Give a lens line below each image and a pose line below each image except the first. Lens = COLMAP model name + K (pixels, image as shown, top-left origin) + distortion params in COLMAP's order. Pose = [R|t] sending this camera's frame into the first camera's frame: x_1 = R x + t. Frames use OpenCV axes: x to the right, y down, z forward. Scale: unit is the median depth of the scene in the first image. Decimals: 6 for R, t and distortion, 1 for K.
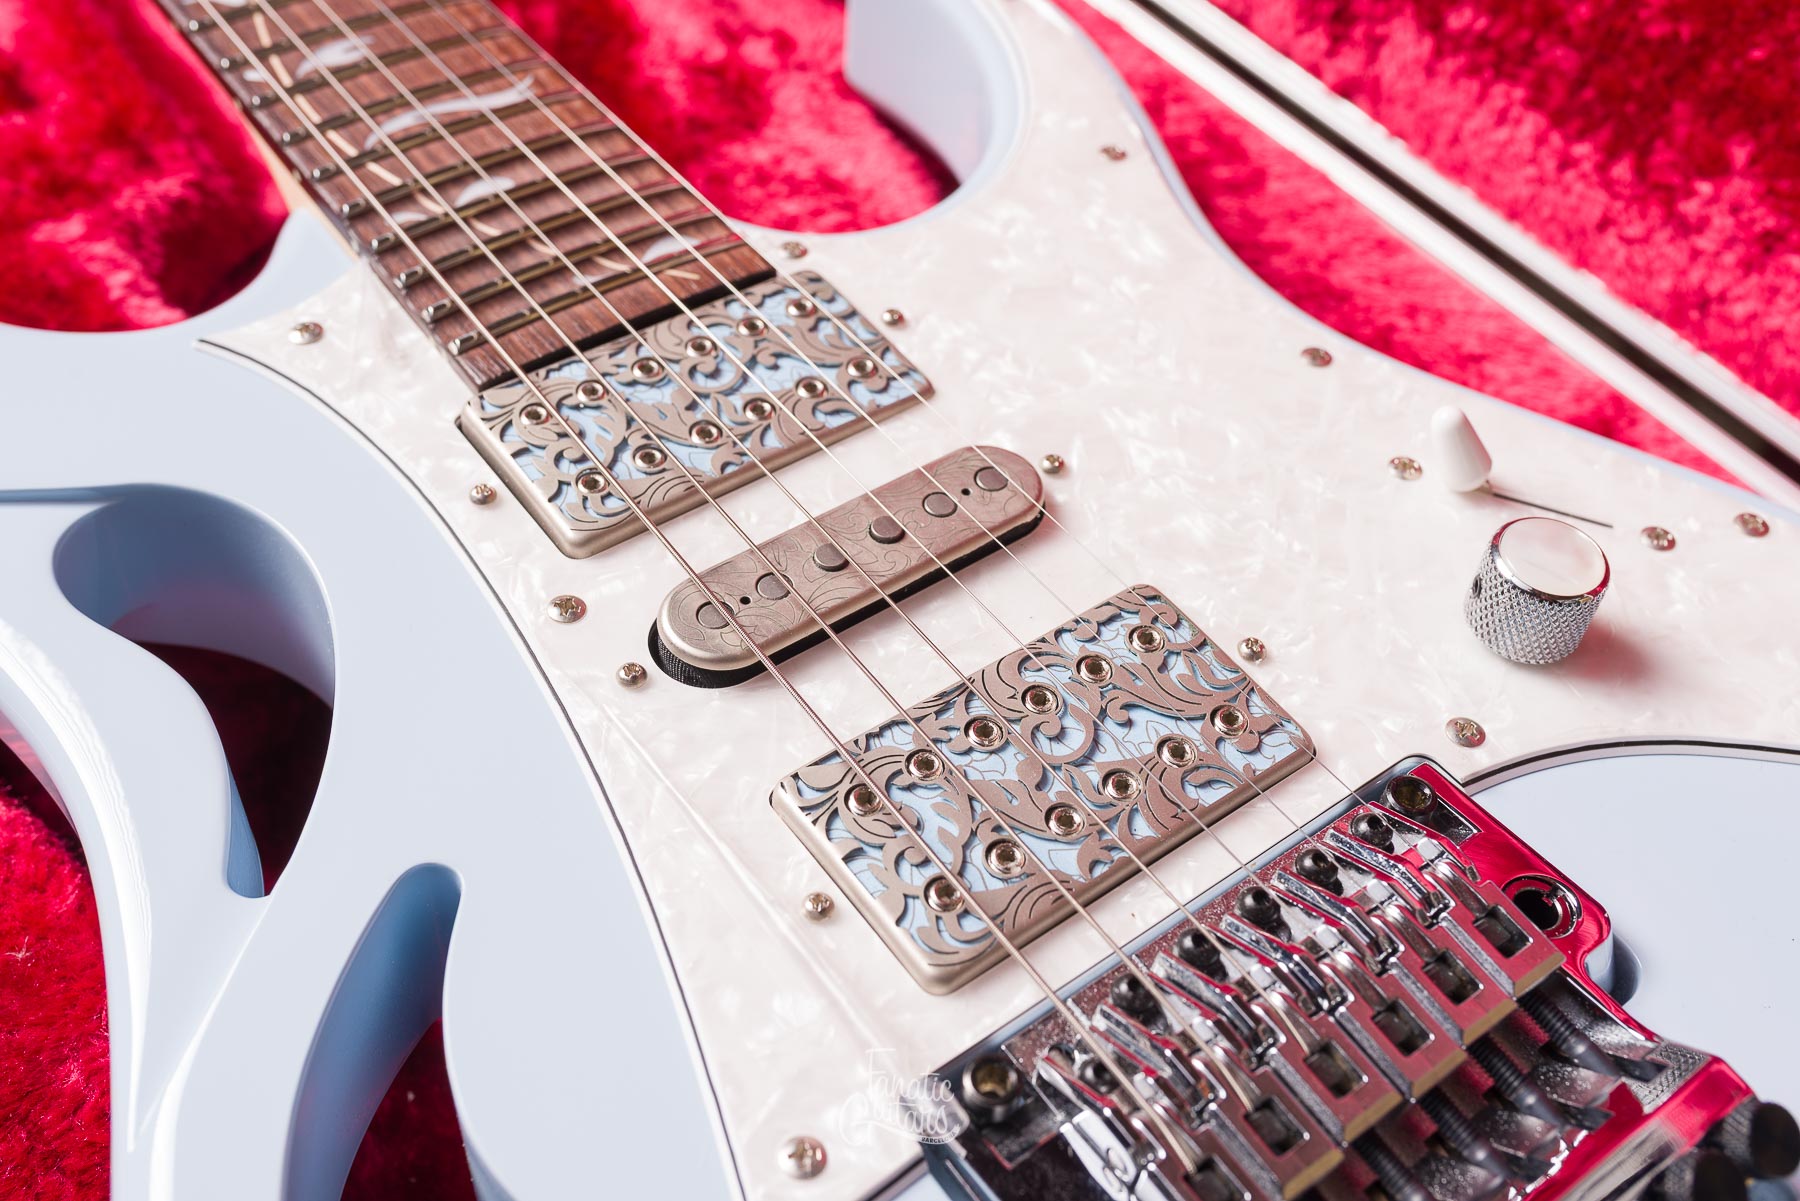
lens RADIAL K [[1827.2, 0, 900.0], [0, 1827.2, 600.5], [0, 0, 1]] dist [-0.001566, 0.010063]
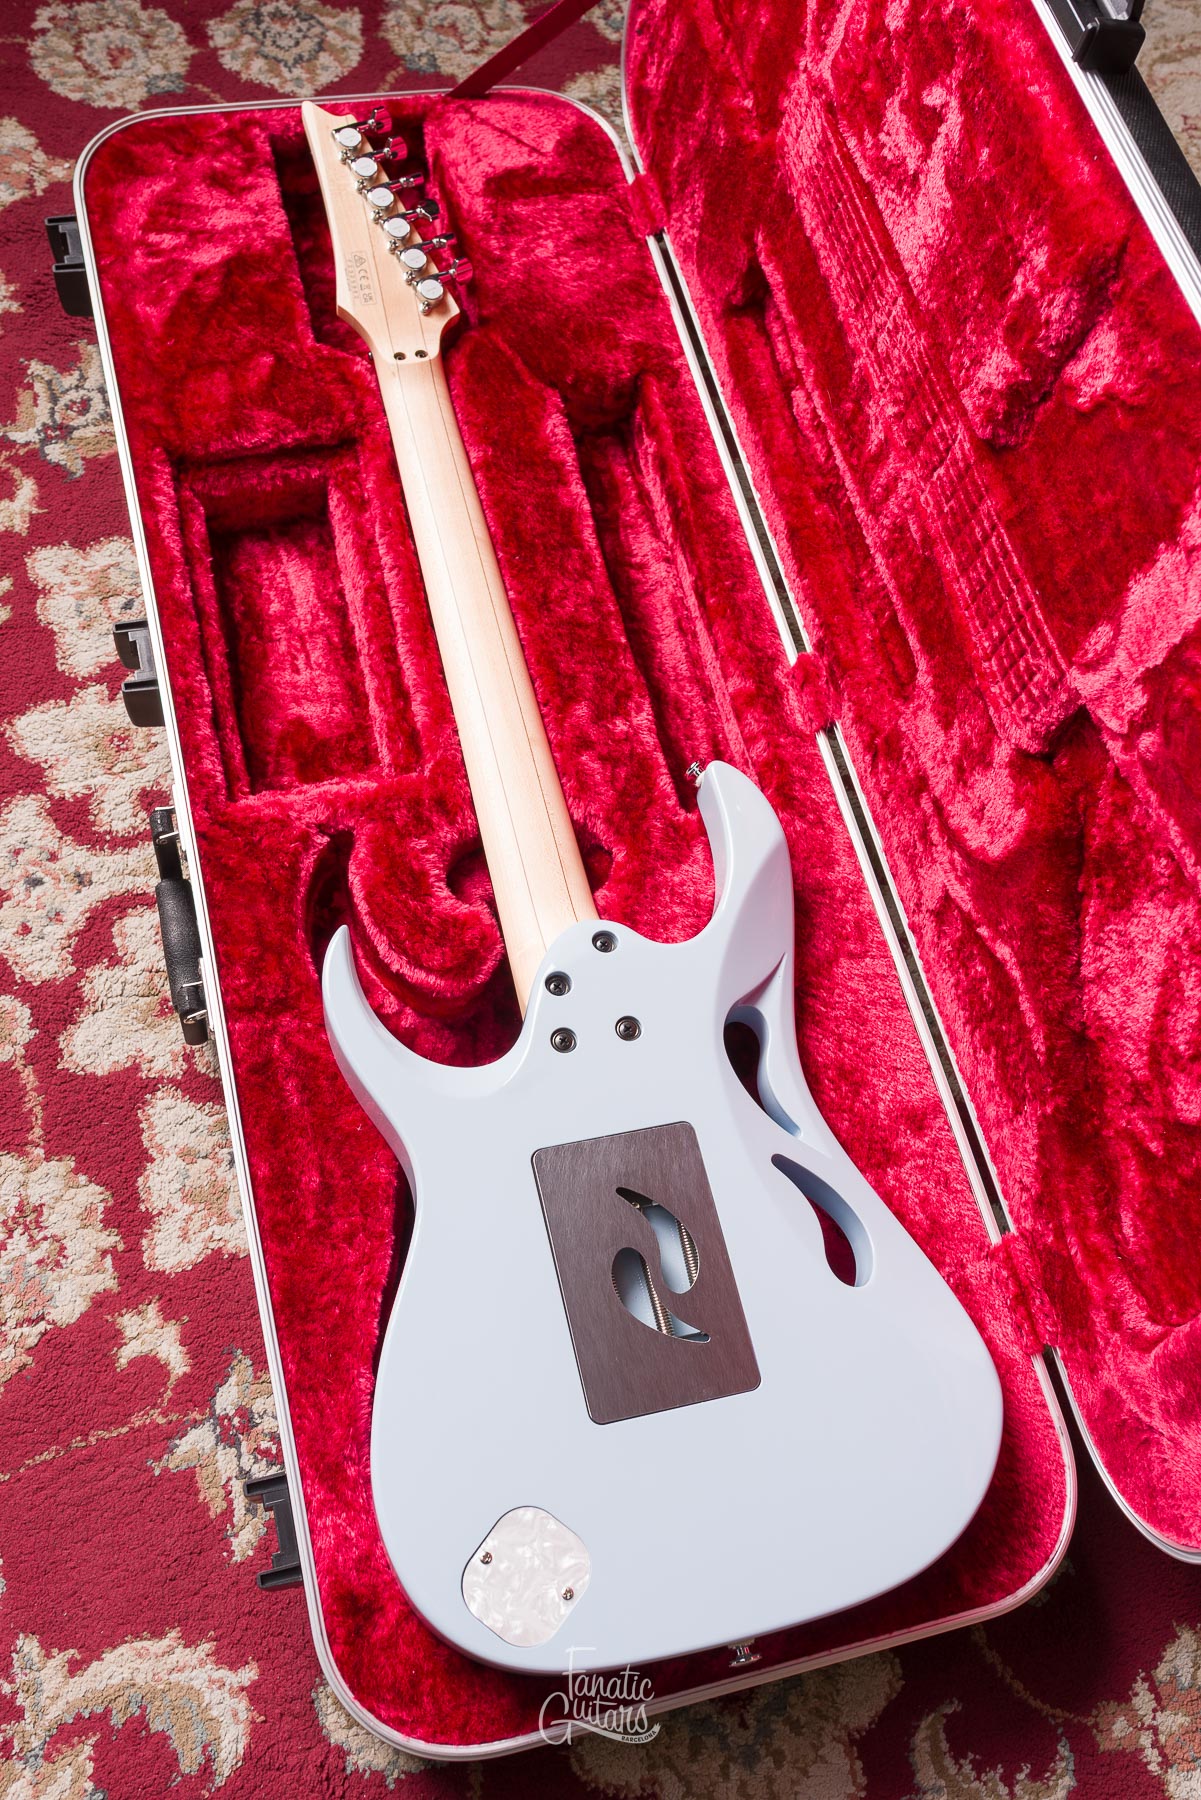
lens RADIAL K [[1711.2, 0, 600.5], [0, 1711.2, 900.0], [0, 0, 1]] dist [-0.003722, -0.008668]
pose [[0.924045, 0.355169, -0.141404, 0.240613], [-0.315553, 0.917449, 0.242310, -1.061869], [0.215792, -0.179285, 0.959839, -1.827119]]
